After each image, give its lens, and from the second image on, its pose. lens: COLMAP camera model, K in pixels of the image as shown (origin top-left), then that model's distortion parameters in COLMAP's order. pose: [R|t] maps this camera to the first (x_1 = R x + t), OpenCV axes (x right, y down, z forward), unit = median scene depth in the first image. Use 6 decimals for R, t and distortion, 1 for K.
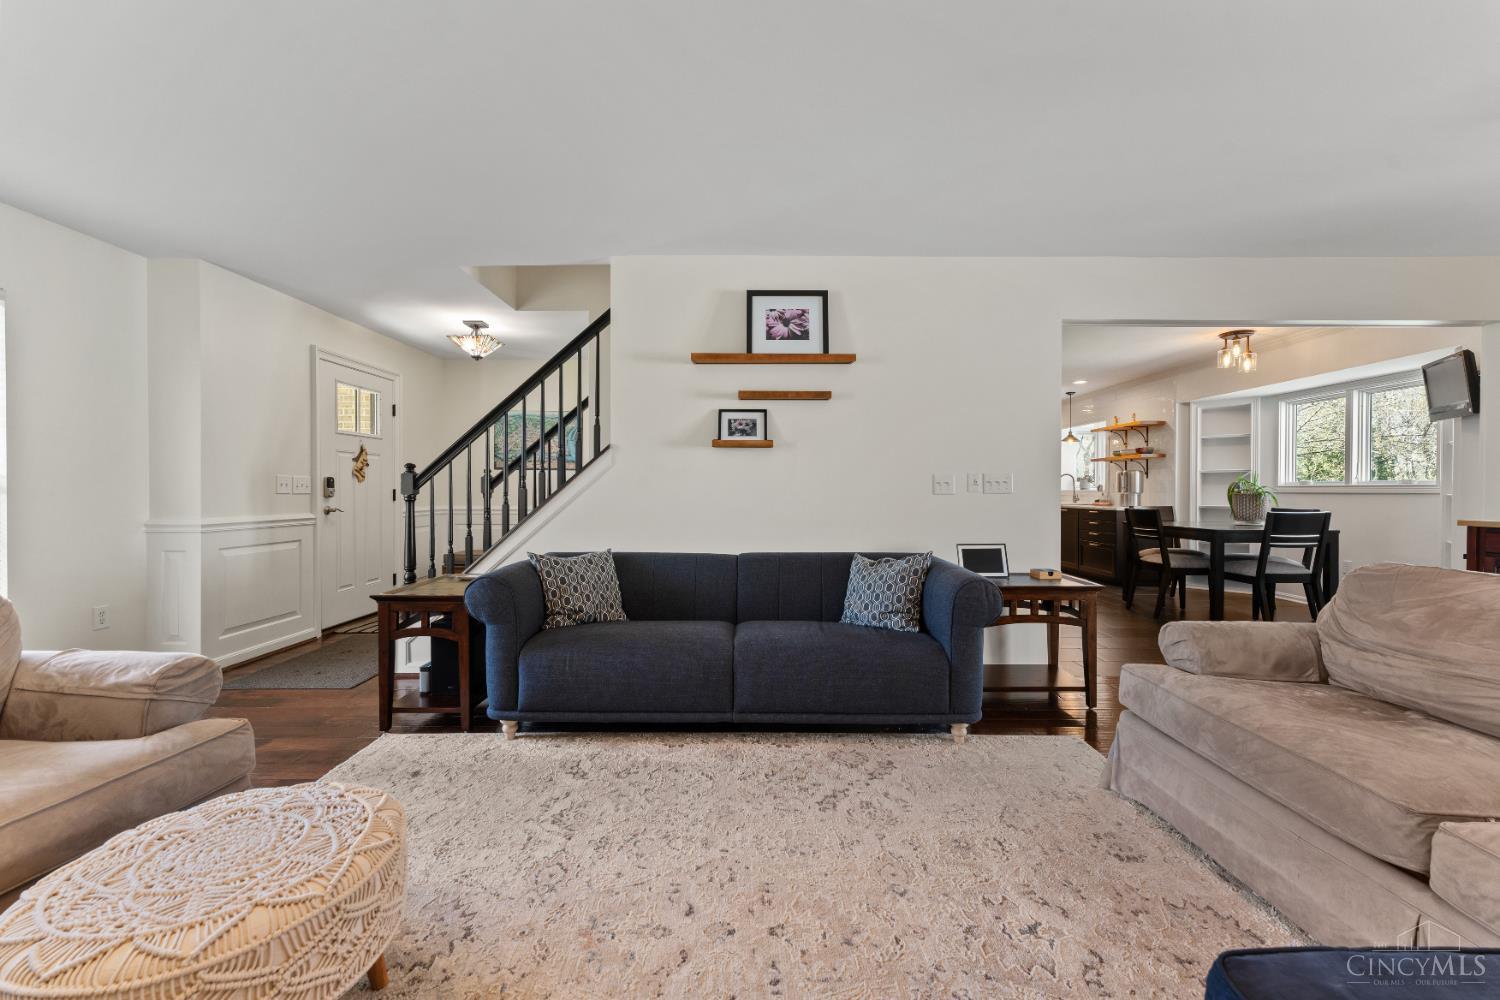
lens RADIAL K [[602.4, 0, 749.2], [0, 602.4, 490.5], [0, 0, 1]] dist [0.001406, 0.000157]
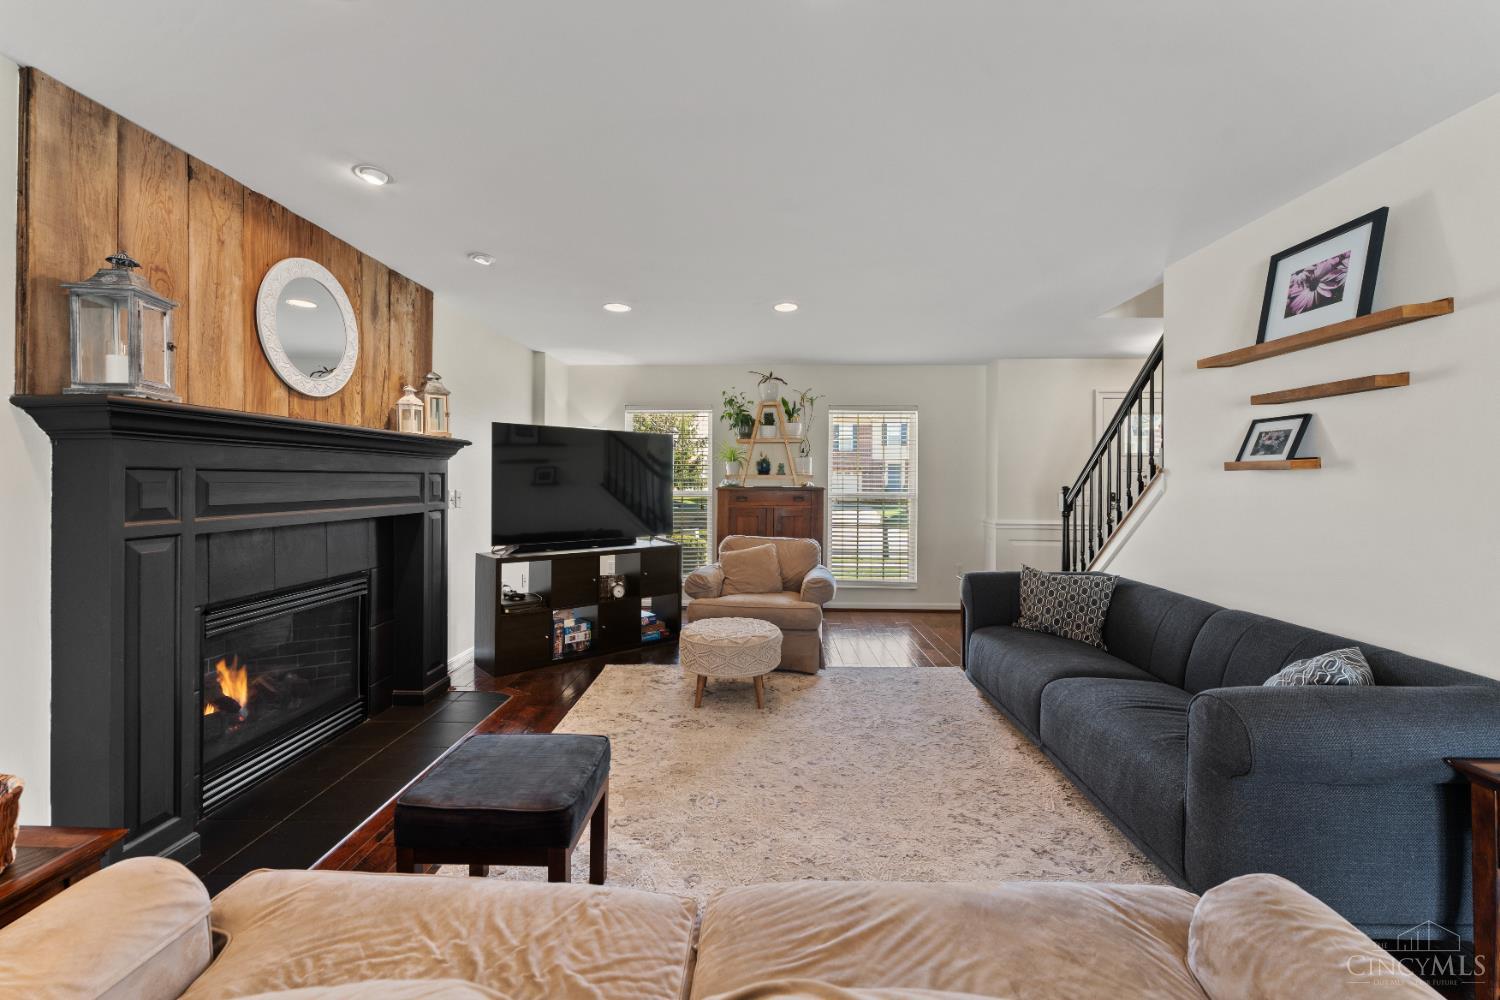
lens RADIAL K [[611.8, 0, 752.4], [0, 611.8, 475.8], [0, 0, 1]] dist [-0.000346, -0.000187]
pose [[-0.017700, -0.007859, -0.999812, 0.754468], [-0.012968, 0.999887, -0.007630, -0.050577], [0.999759, 0.012831, -0.017799, 0.384977]]
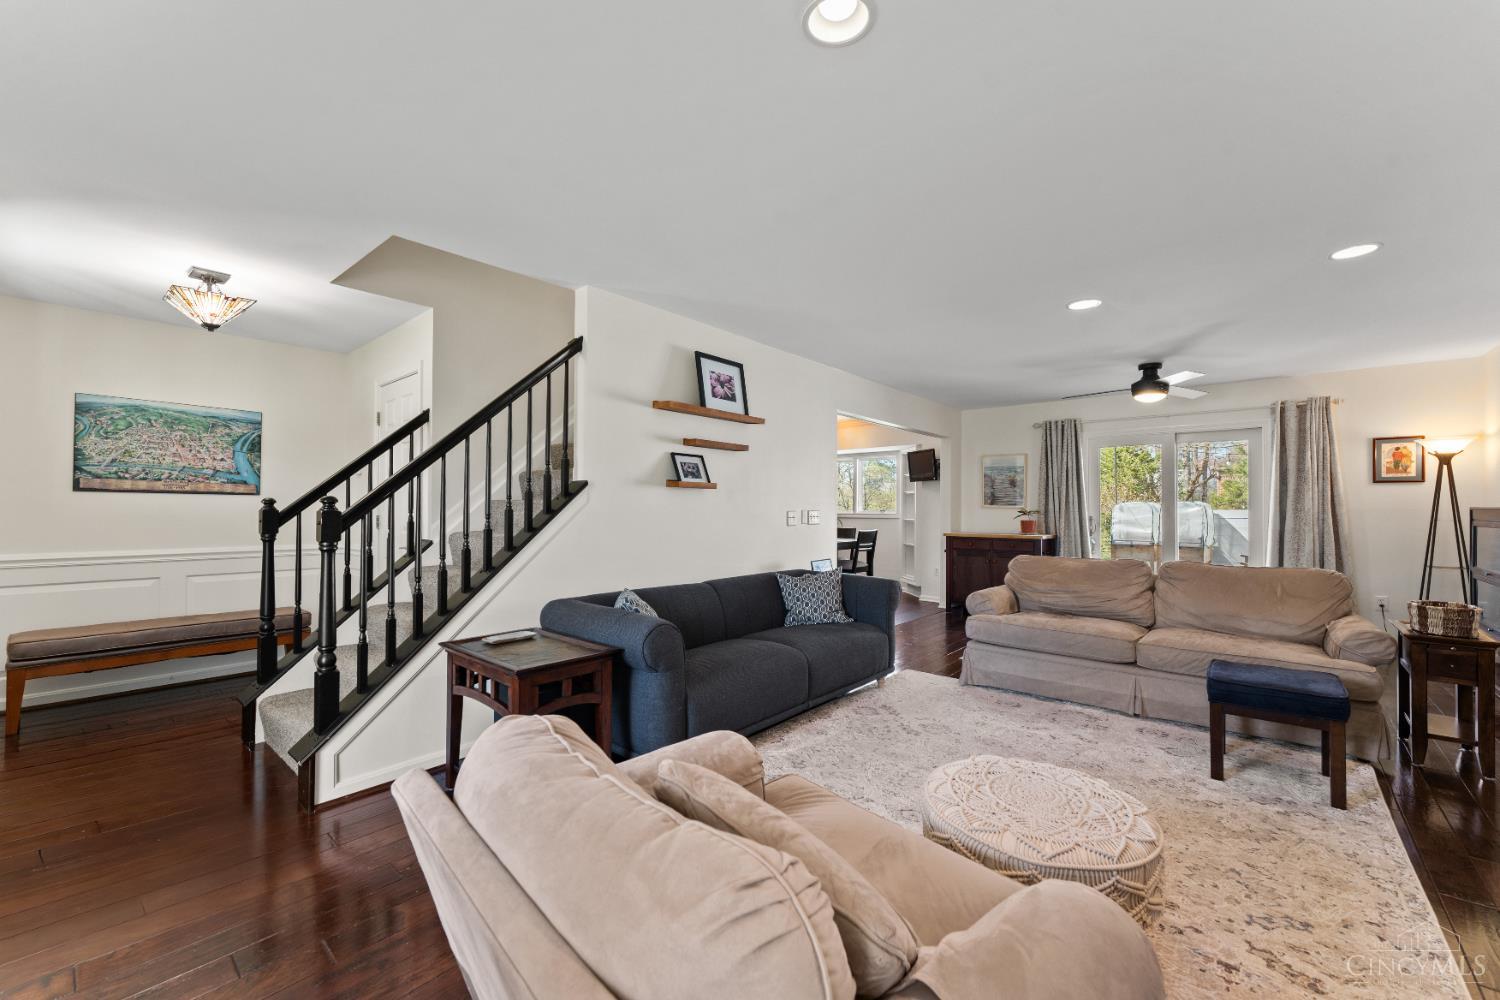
lens RADIAL K [[595.0, 0, 746.0], [0, 595.0, 502.0], [0, 0, 1]] dist [0.000857, -0.000045]
pose [[0.649242, 0.008730, 0.760531, -0.801472], [-0.001165, 0.999944, -0.010483, -0.033982], [-0.760581, 0.005920, 0.649216, 0.198586]]
